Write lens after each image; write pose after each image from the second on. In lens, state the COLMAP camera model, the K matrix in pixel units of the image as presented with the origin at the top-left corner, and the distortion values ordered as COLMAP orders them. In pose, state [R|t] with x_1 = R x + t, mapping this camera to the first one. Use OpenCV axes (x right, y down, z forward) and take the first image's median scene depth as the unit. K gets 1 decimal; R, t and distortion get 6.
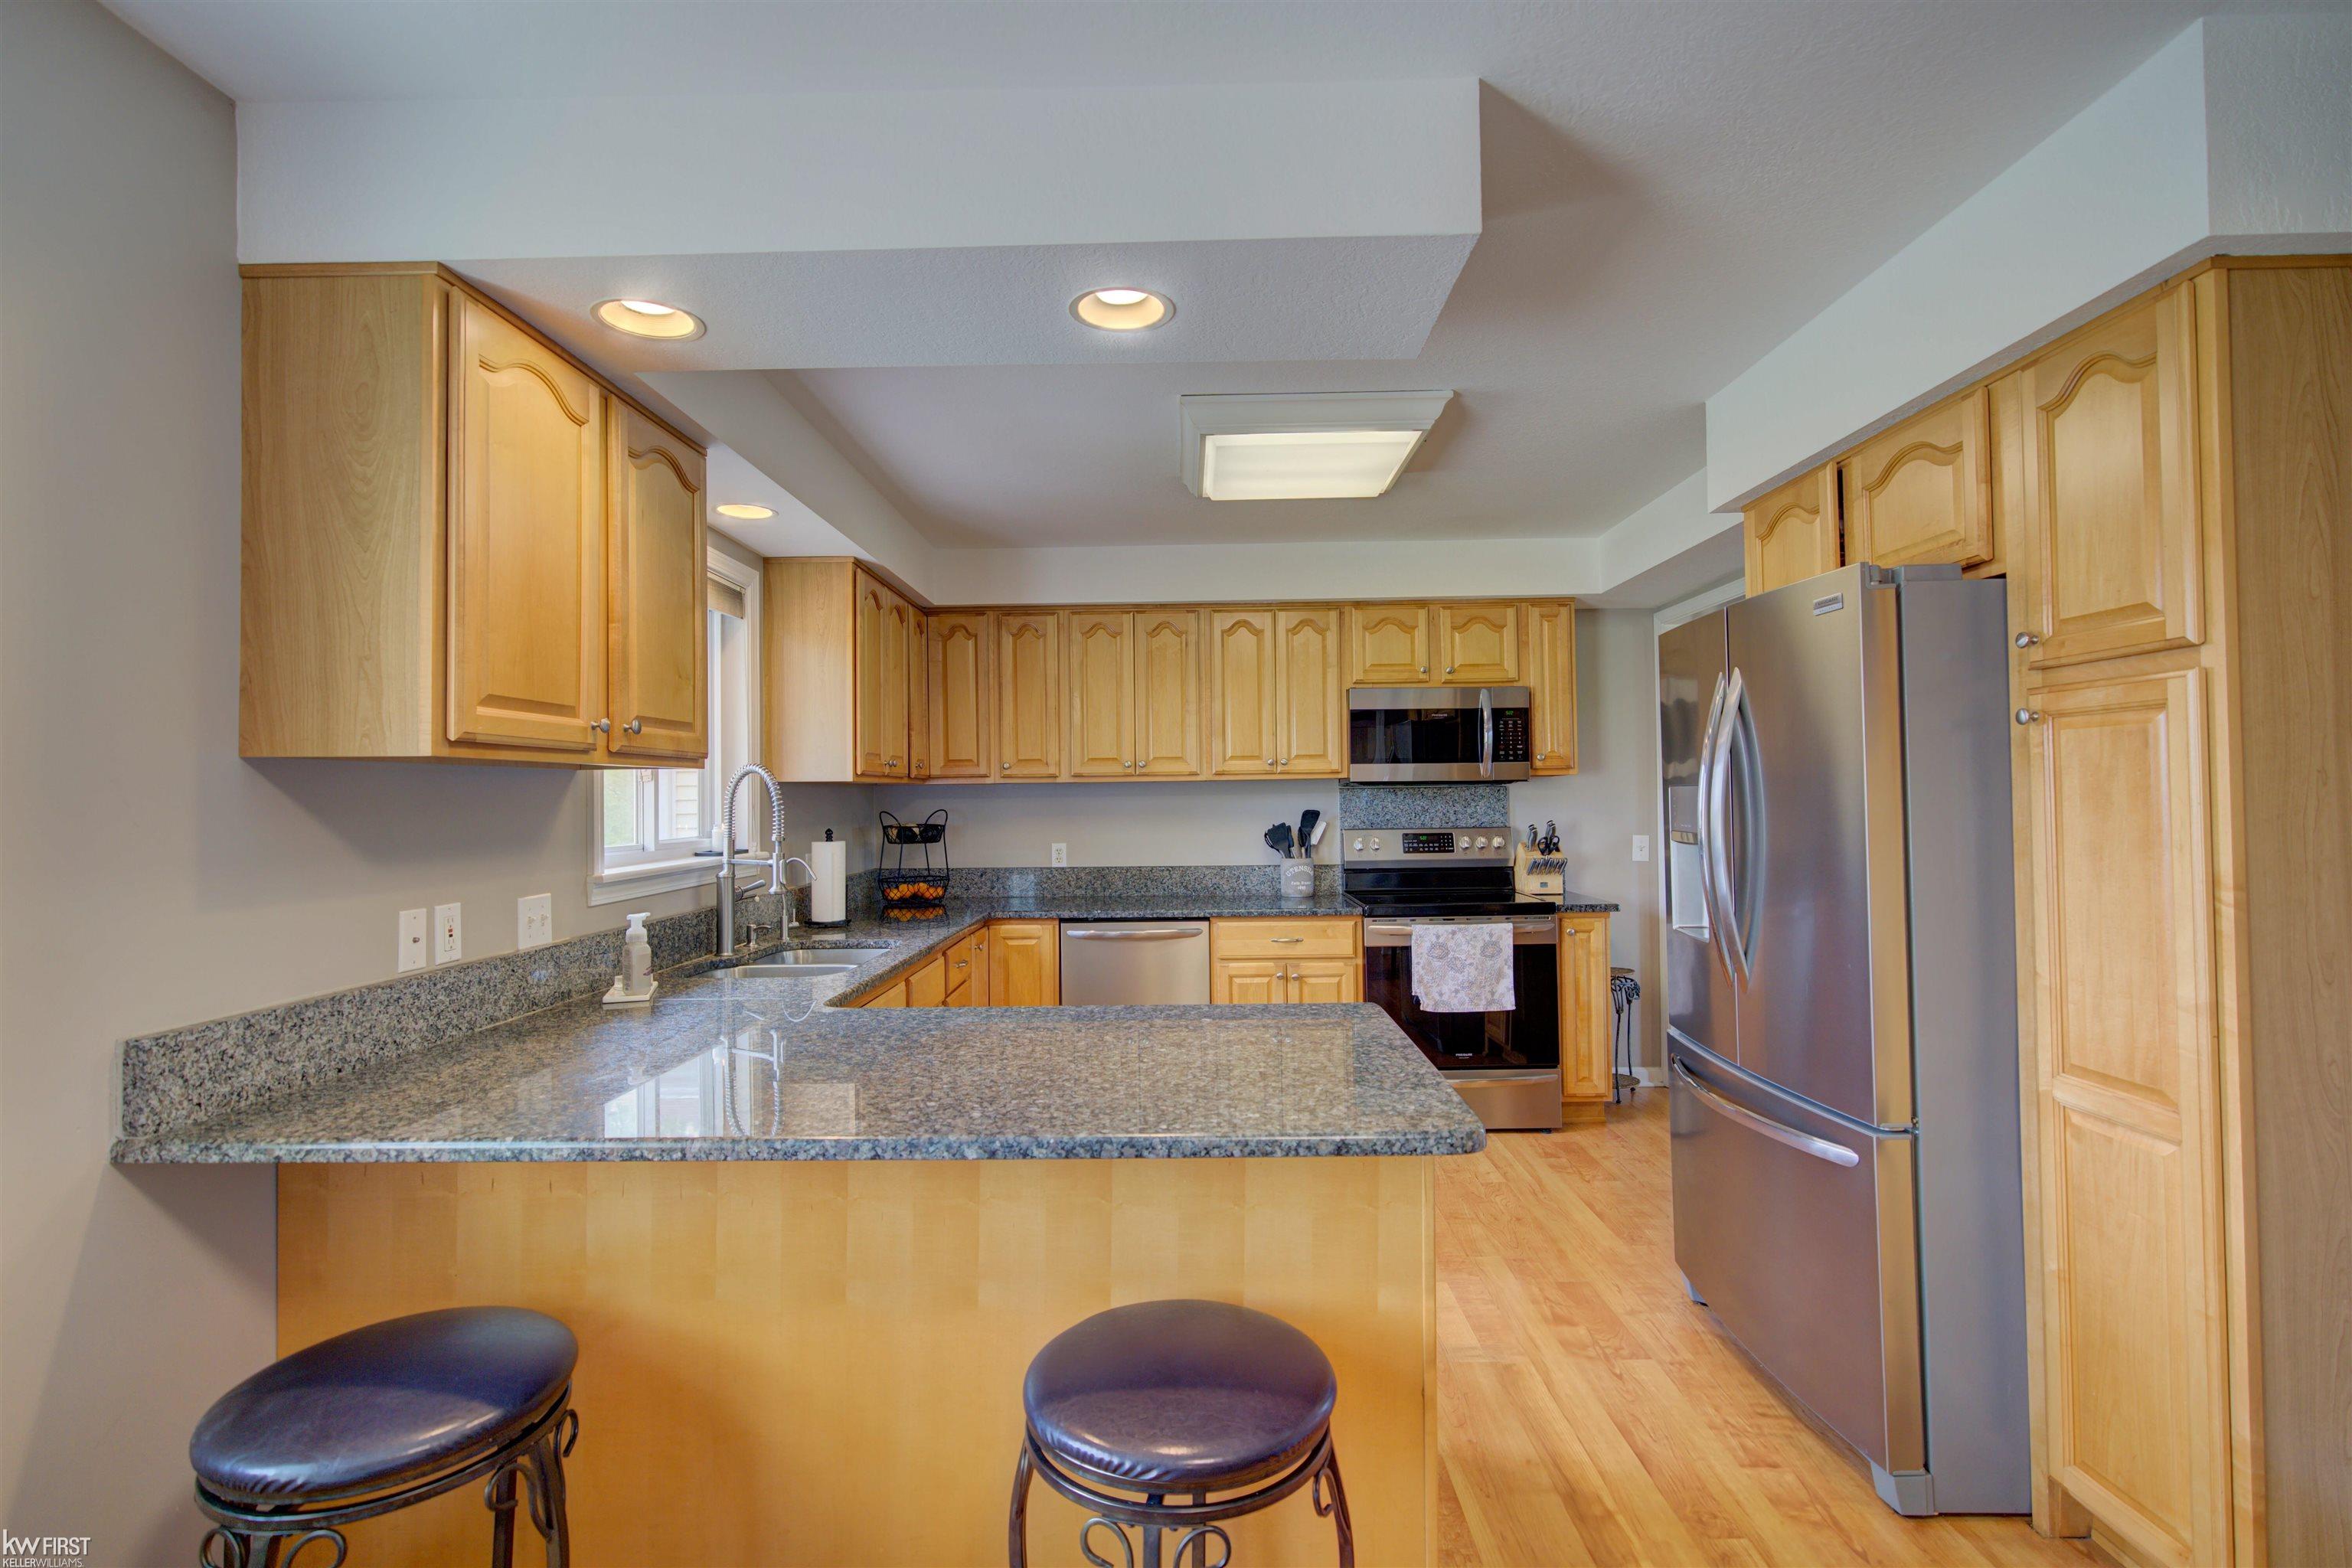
lens RADIAL K [[1086.0, 0, 1176.0], [0, 1086.0, 784.0], [0, 0, 1]] dist [0.000507, 0.000557]
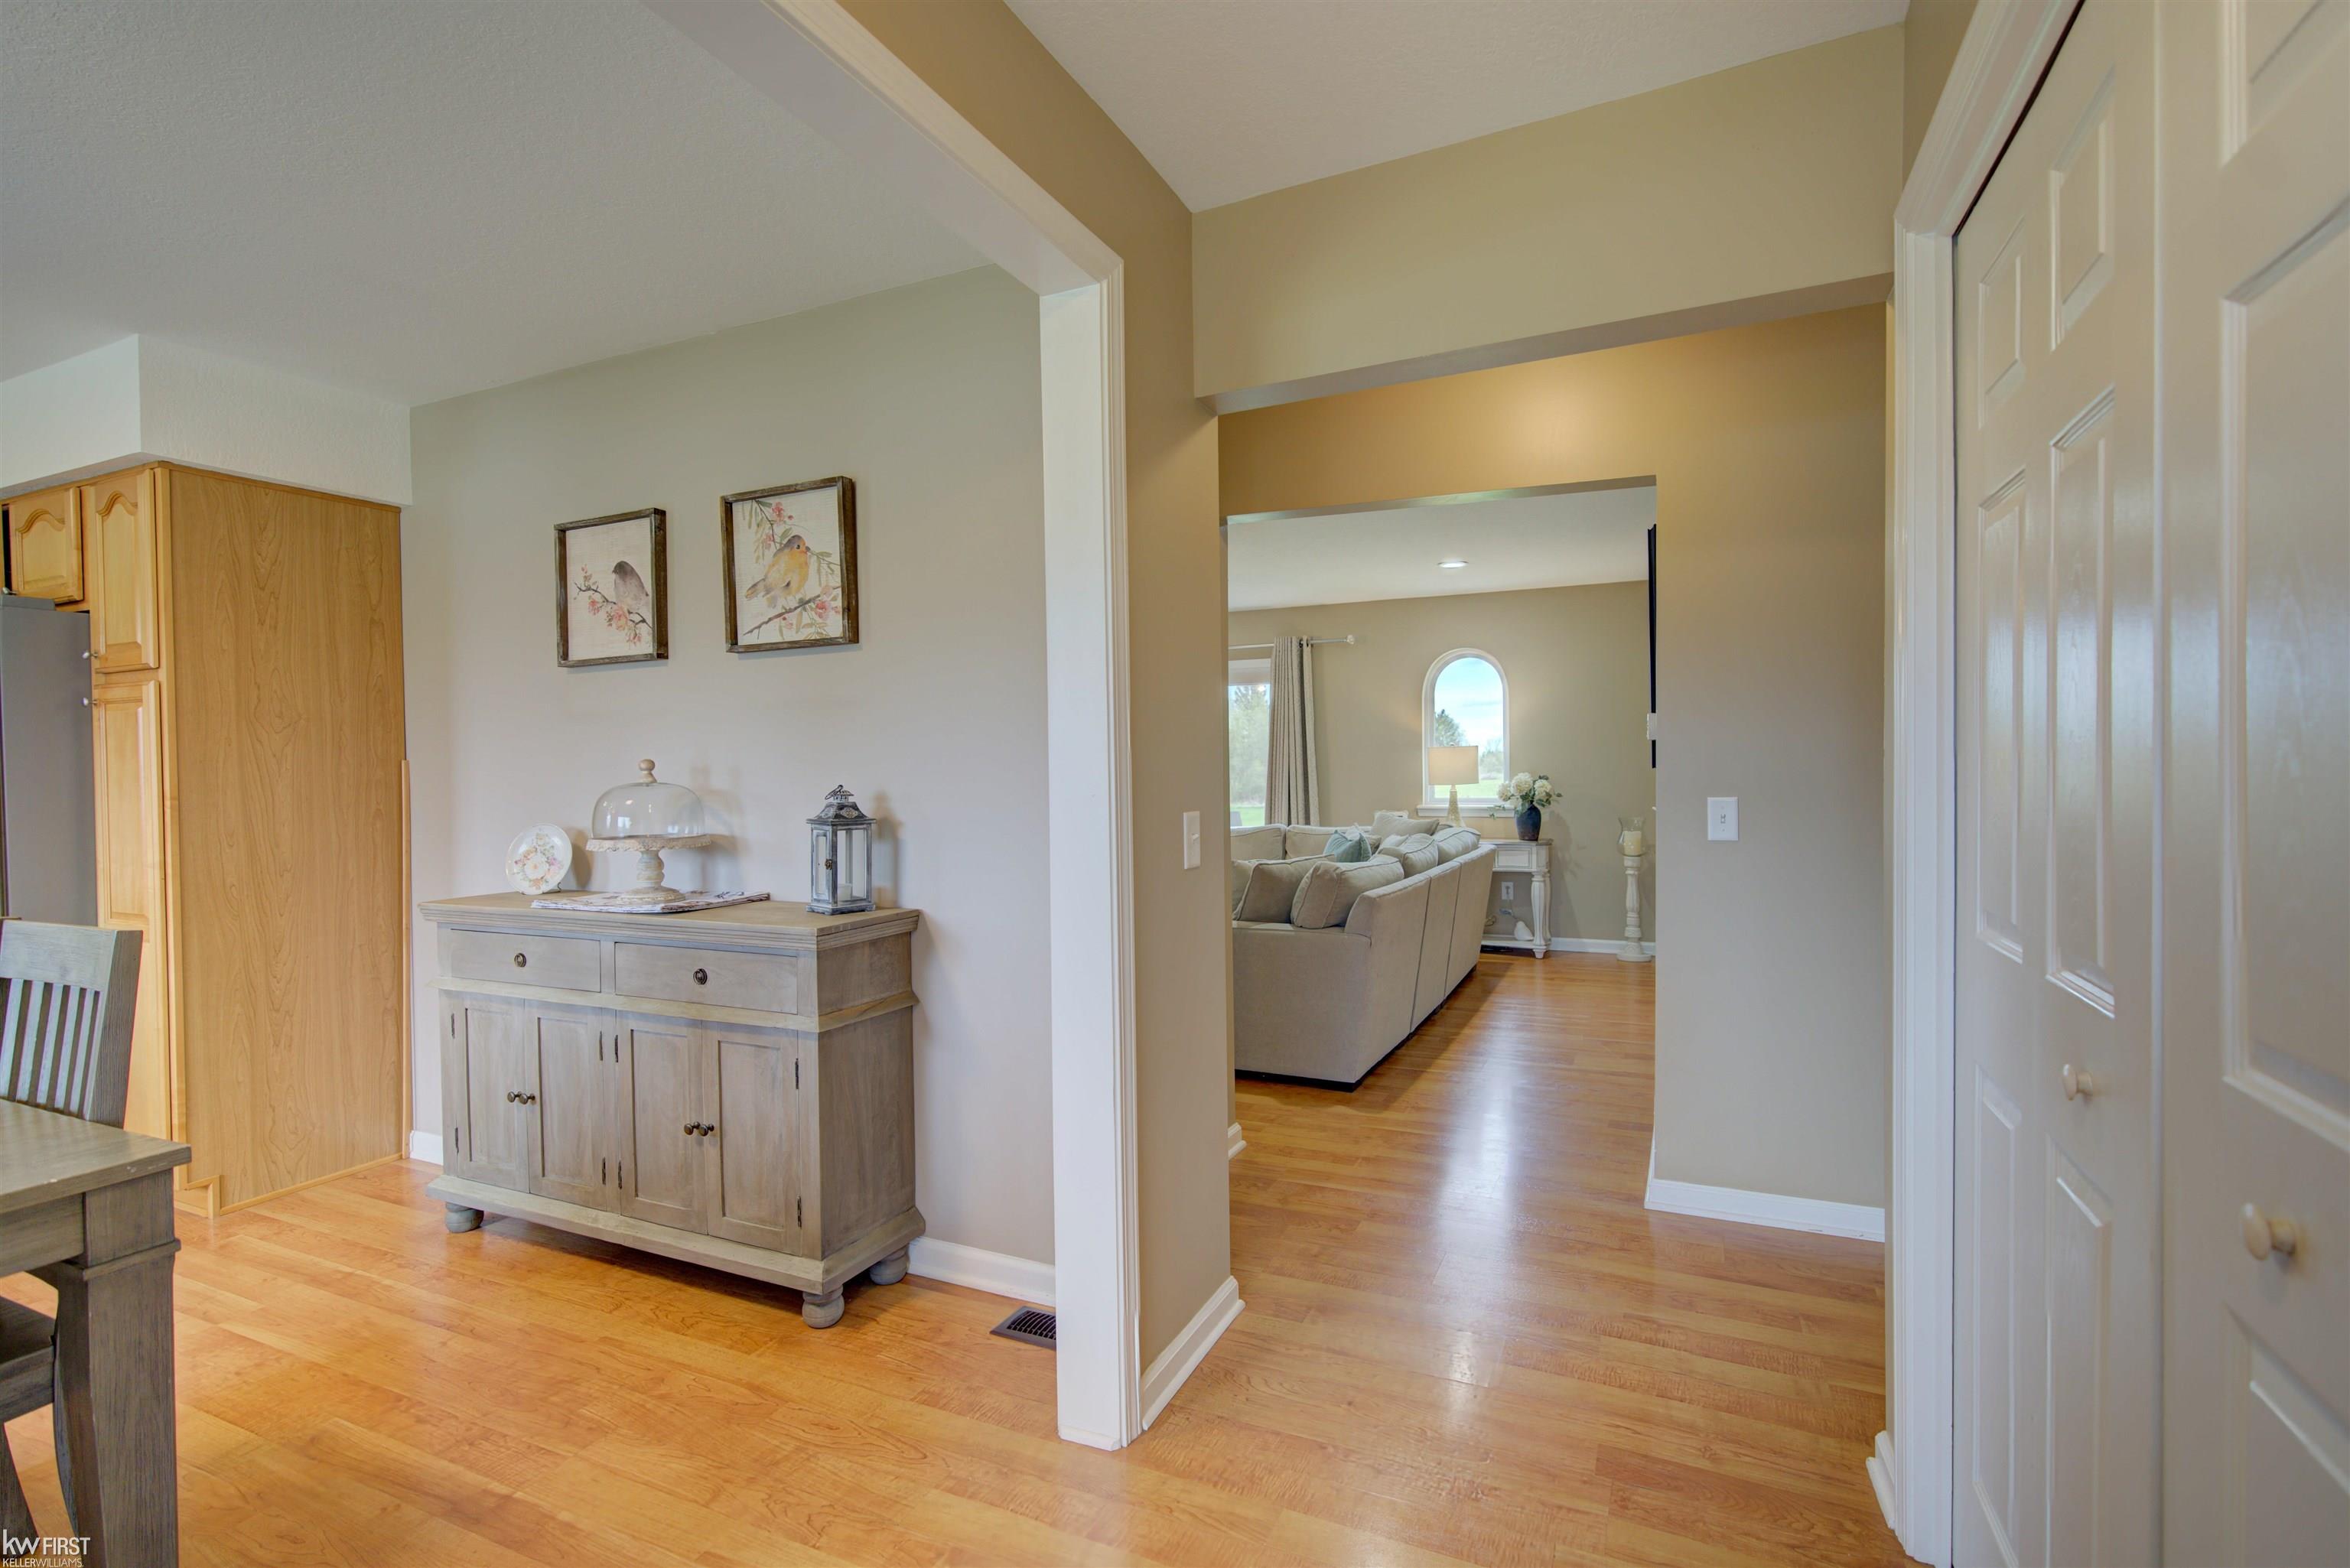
lens RADIAL K [[1074.8, 0, 1175.0], [0, 1074.8, 784.0], [0, 0, 1]] dist [0.000604, 0.001335]
pose [[0.404800, -0.004628, 0.914393, -0.011935], [-0.006478, 0.999948, 0.007929, 0.015694], [-0.914382, -0.009133, 0.404749, -0.490752]]
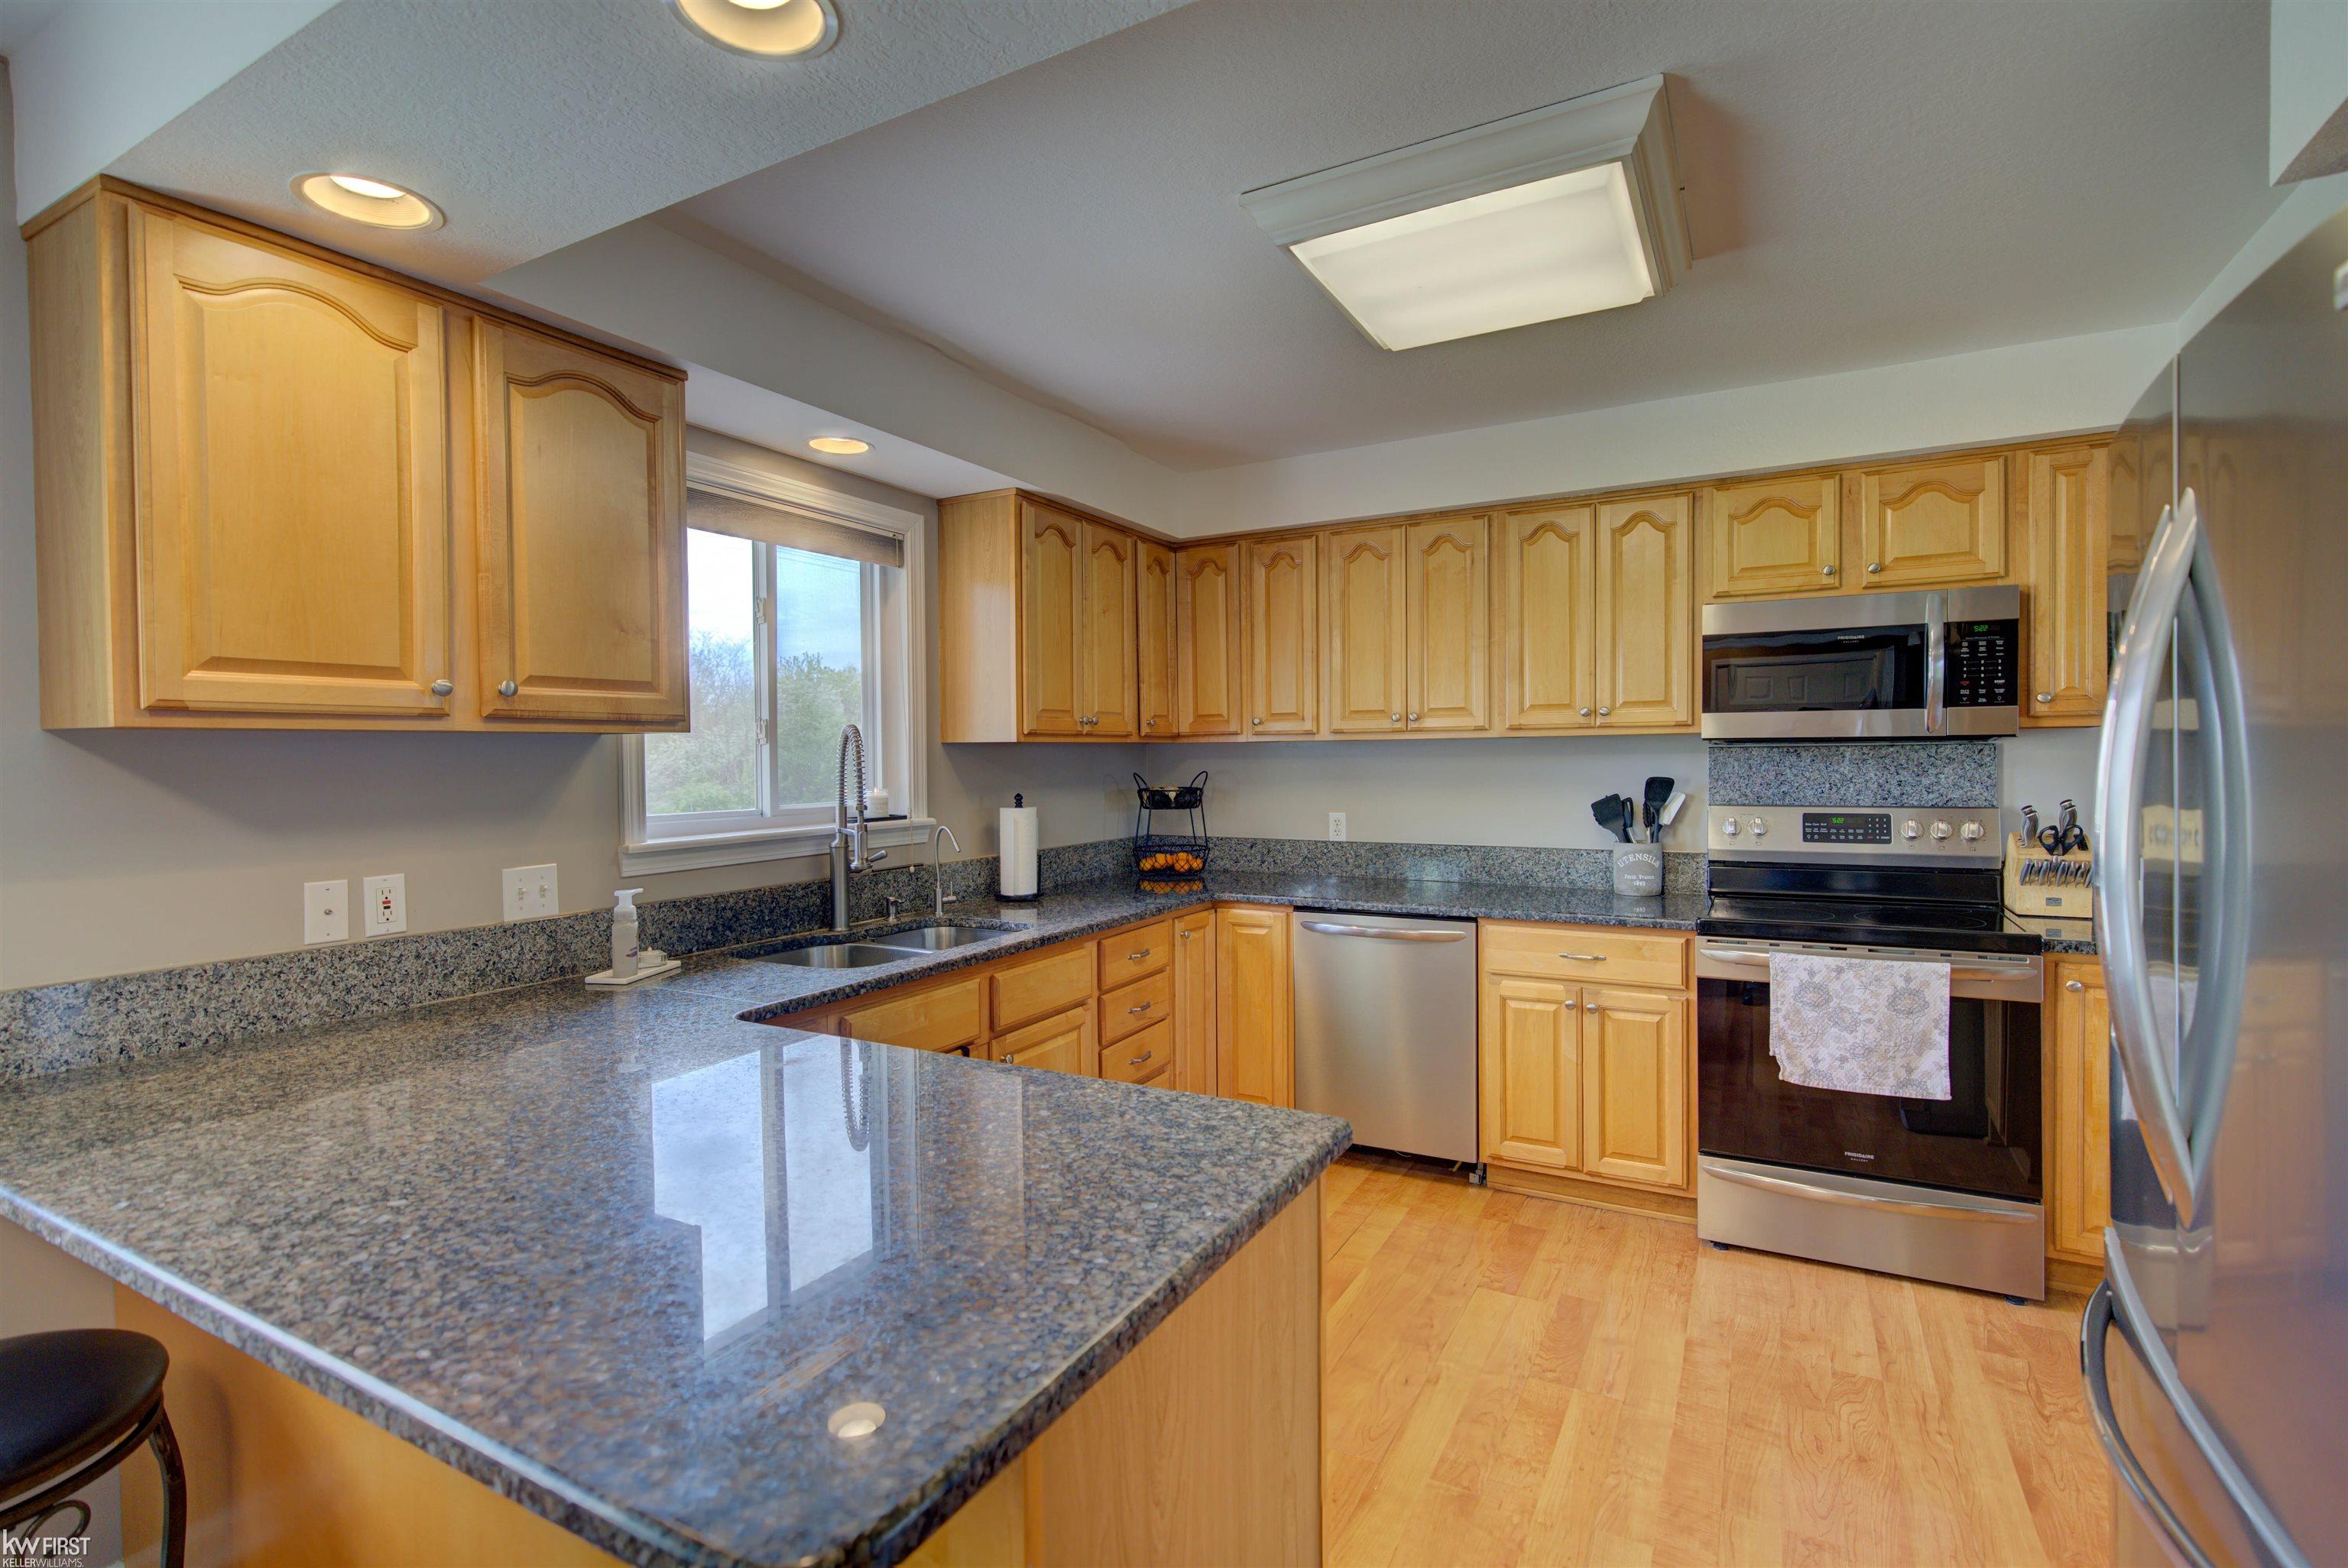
lens RADIAL K [[1084.6, 0, 1178.3], [0, 1084.6, 778.3], [0, 0, 1]] dist [-0.002907, 0.003140]
pose [[0.882825, 0.013359, -0.469513, 0.201888], [0.004846, 0.999283, 0.037545, -0.004578], [0.469678, -0.035421, 0.882127, 0.232988]]
